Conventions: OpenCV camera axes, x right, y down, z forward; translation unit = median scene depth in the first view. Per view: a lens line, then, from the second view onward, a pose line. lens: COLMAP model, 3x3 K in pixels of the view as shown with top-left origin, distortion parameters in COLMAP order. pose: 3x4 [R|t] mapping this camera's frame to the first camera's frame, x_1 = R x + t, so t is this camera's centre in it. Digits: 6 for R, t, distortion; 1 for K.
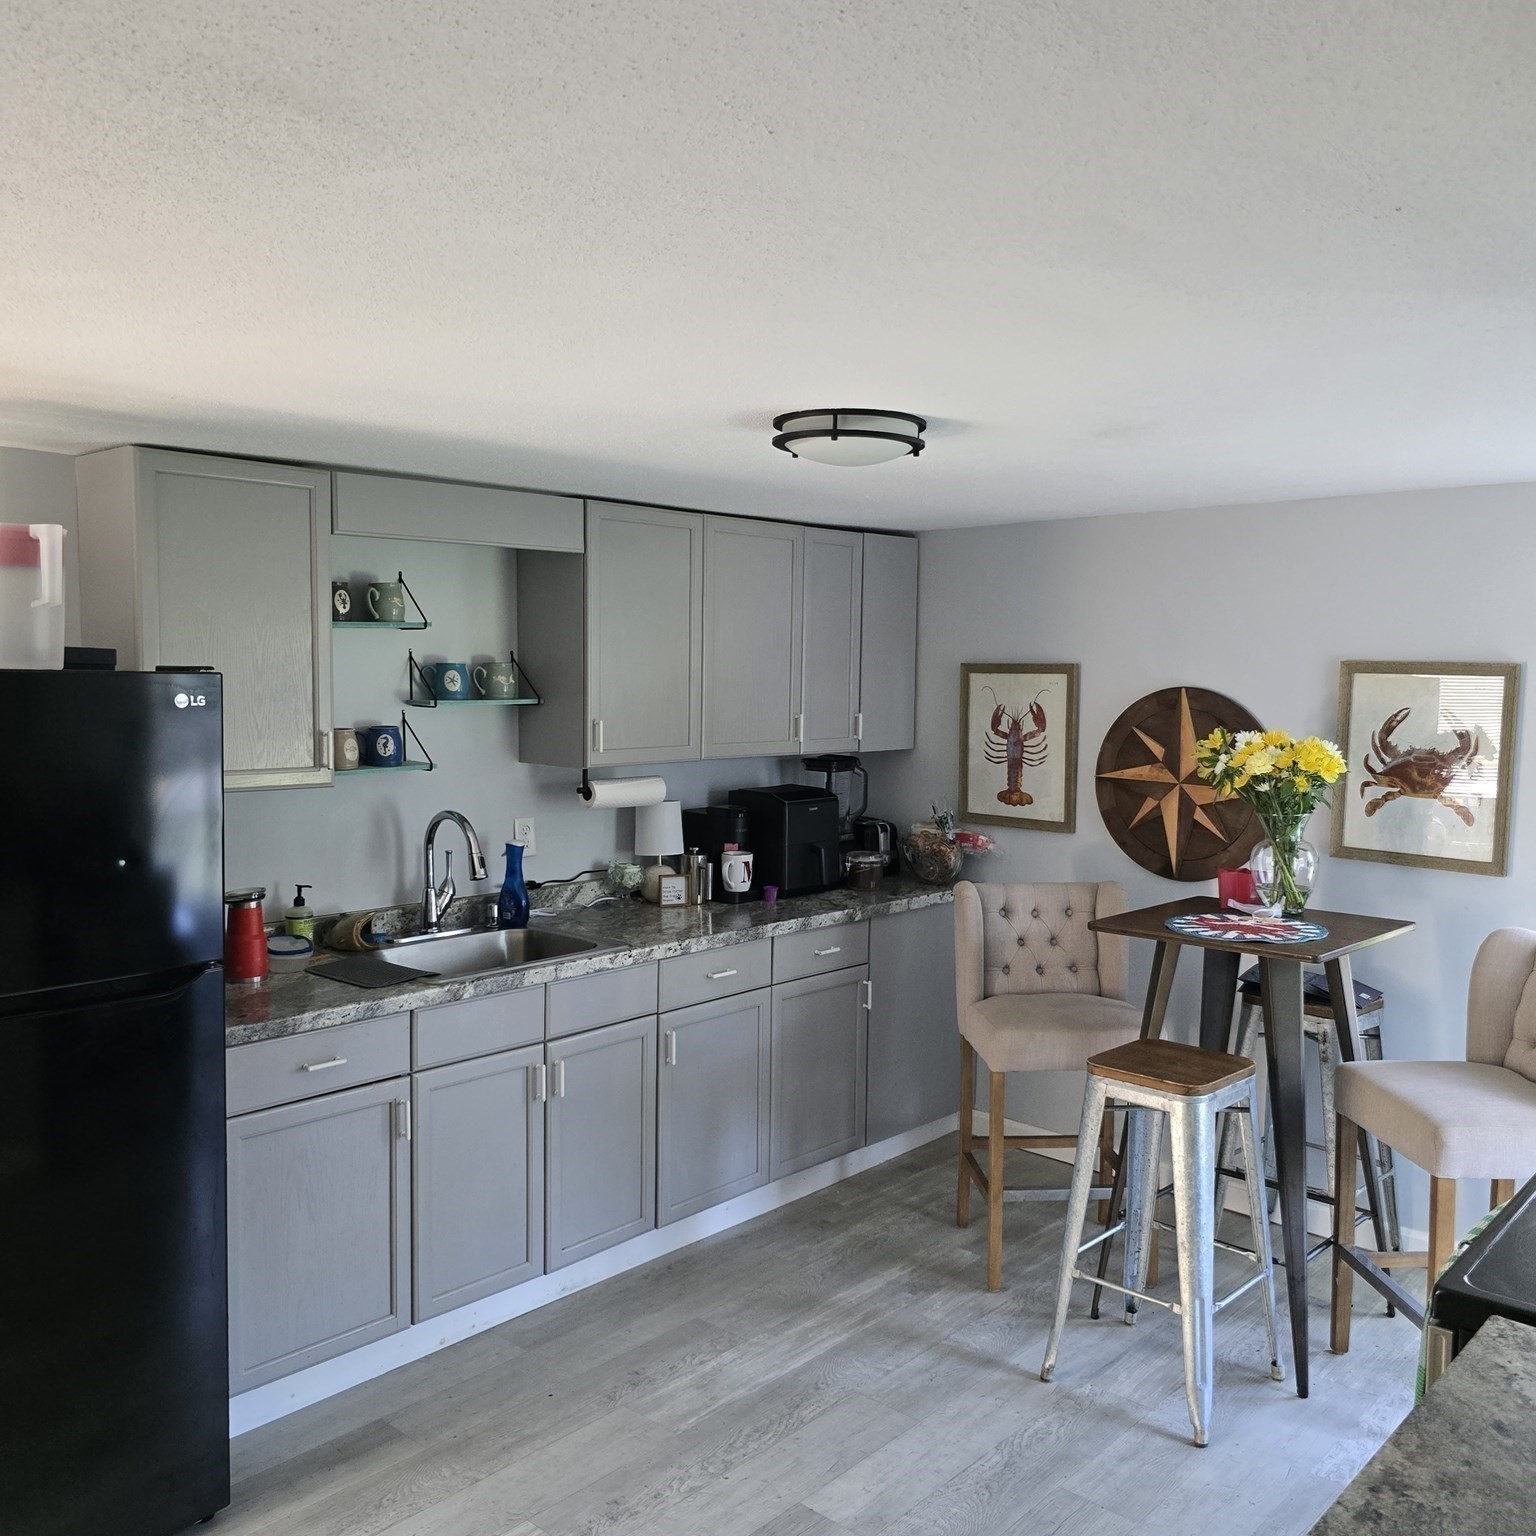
lens RADIAL K [[1391.3, 0, 771.2], [0, 1391.3, 769.9], [0, 0, 1]] dist [0.059963, -0.026831]
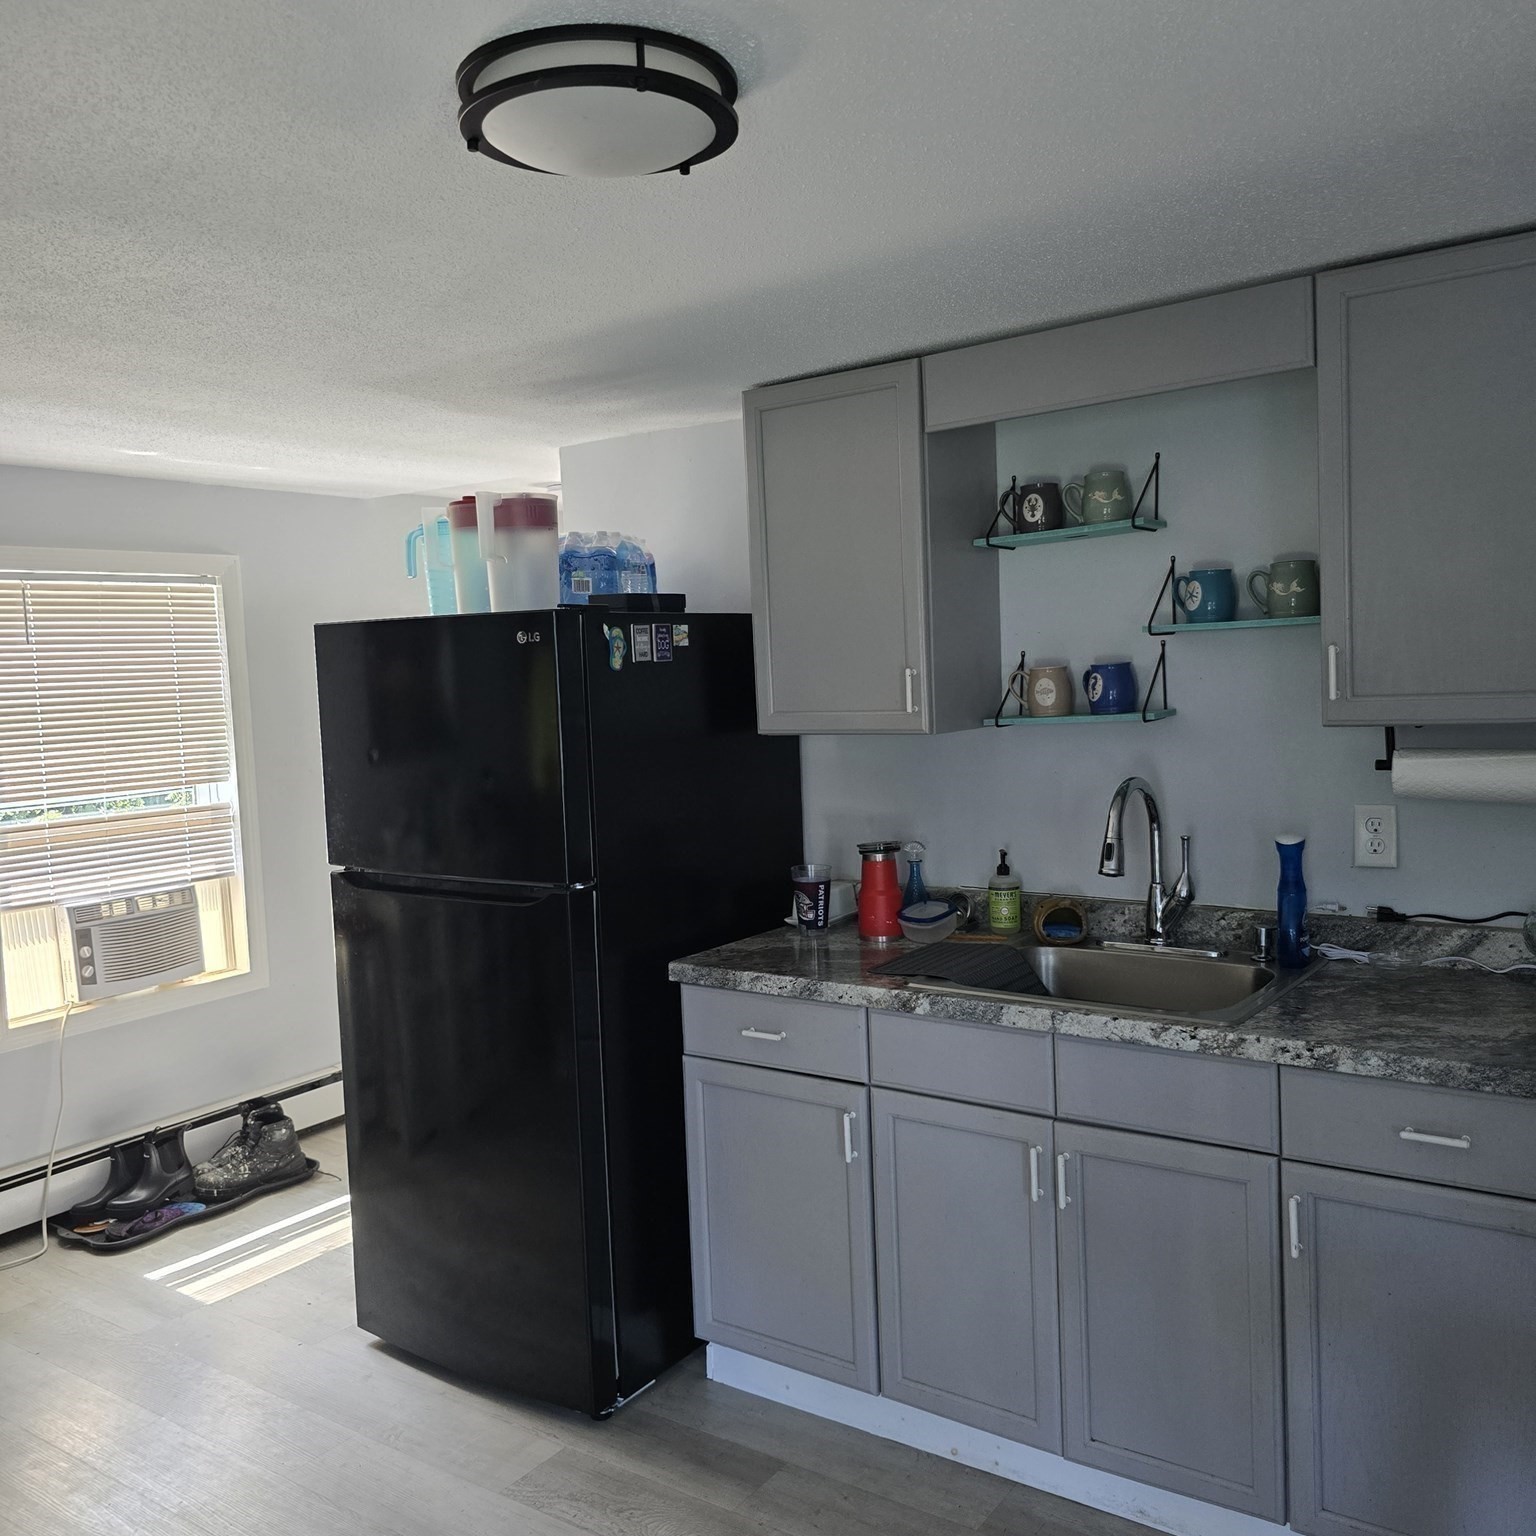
lens RADIAL K [[1391.3, 0, 805.6], [0, 1391.3, 745.3], [0, 0, 1]] dist [0.059963, -0.026831]
pose [[0.120554, 0.044177, -0.991723, 0.509682], [-0.031079, 0.998688, 0.040710, -0.012623], [0.992220, 0.025914, 0.121769, 0.813415]]
